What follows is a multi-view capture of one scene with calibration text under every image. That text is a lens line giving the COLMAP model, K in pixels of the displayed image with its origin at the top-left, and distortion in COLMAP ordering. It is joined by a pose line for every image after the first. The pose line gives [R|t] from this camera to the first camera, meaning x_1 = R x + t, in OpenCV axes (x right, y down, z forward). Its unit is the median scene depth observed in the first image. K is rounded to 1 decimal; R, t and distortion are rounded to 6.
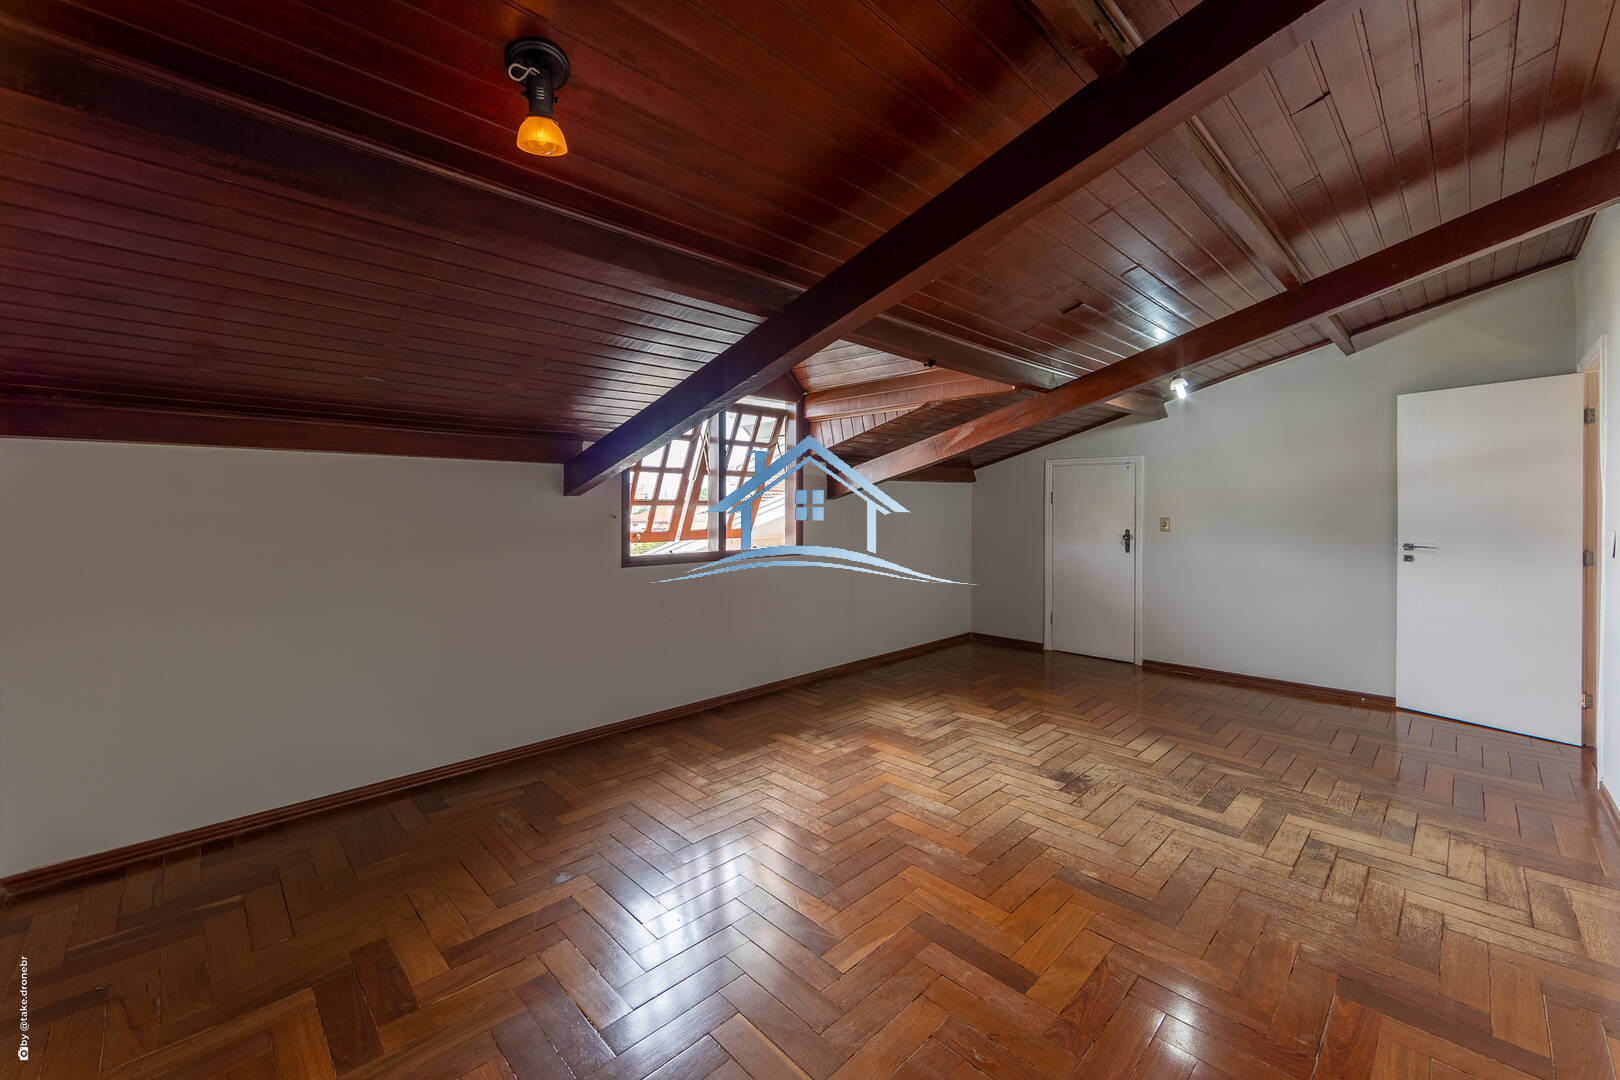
lens RADIAL K [[640.9, 0, 804.7], [0, 640.9, 504.1], [0, 0, 1]] dist [-0.001112, -0.000831]
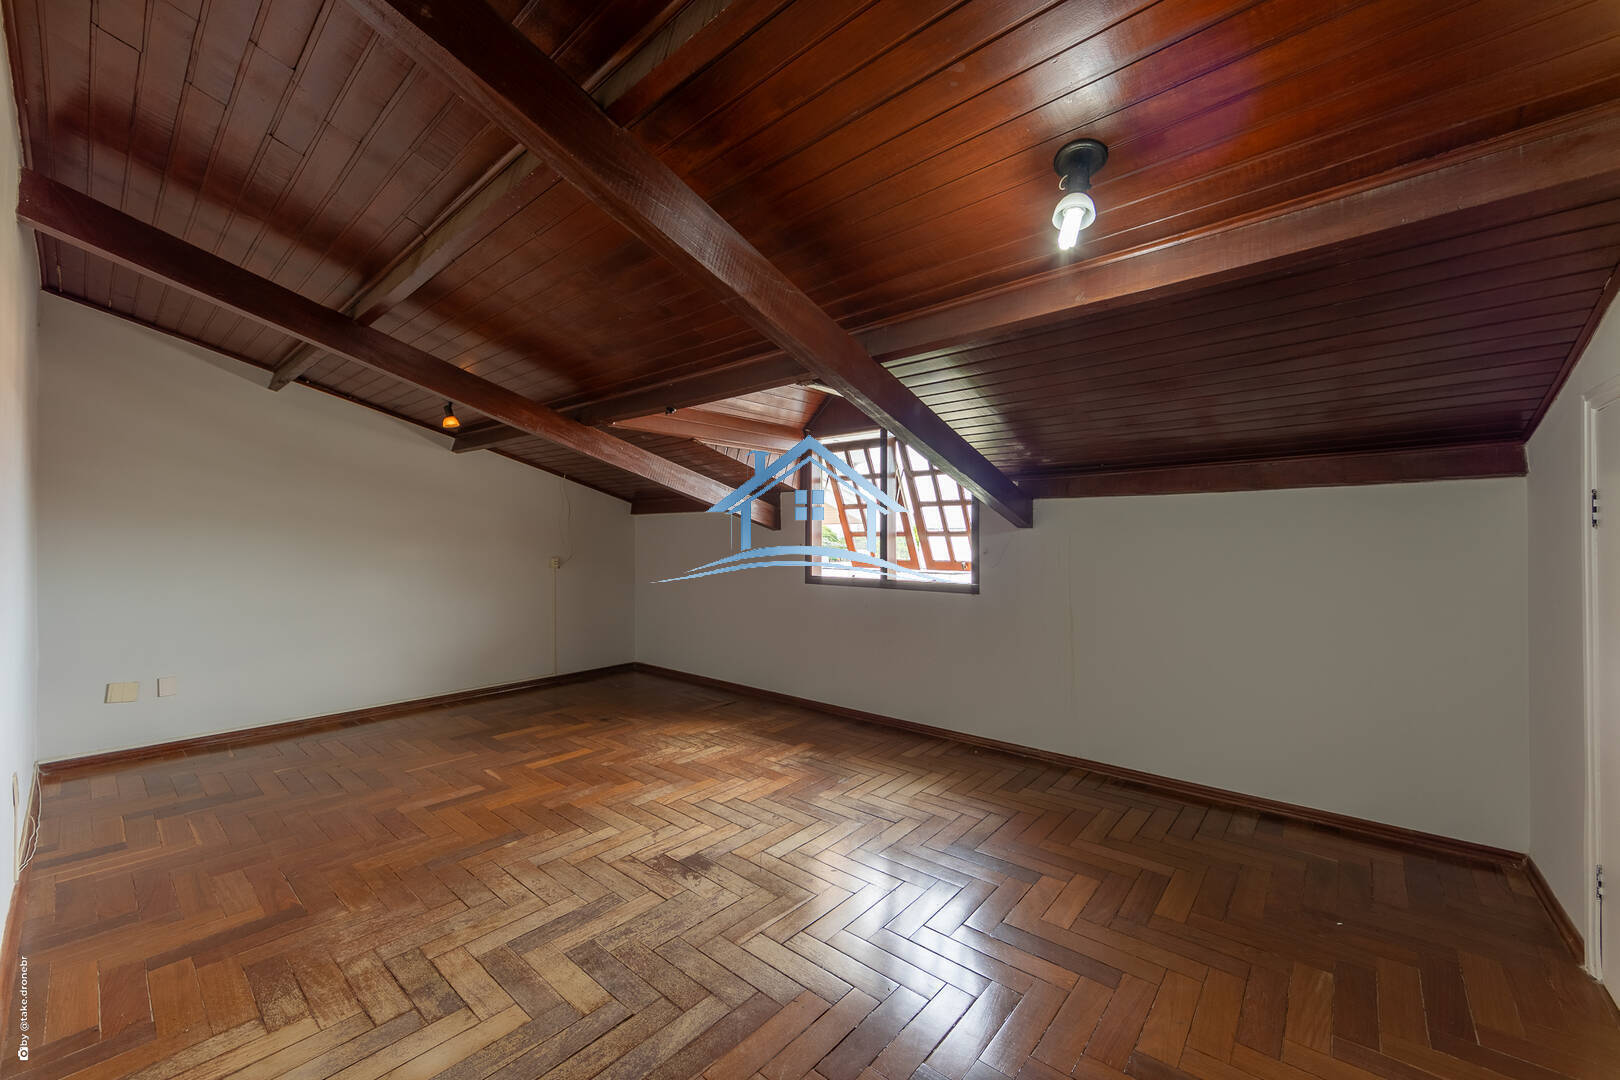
lens RADIAL K [[640.9, 0, 808.7], [0, 640.9, 539.1], [0, 0, 1]] dist [-0.001112, -0.000831]
pose [[0.084015, 0.002154, -0.996462, 1.301062], [0.001831, 0.999996, 0.002316, 0.007162], [0.996463, -0.002019, 0.084011, 1.128012]]
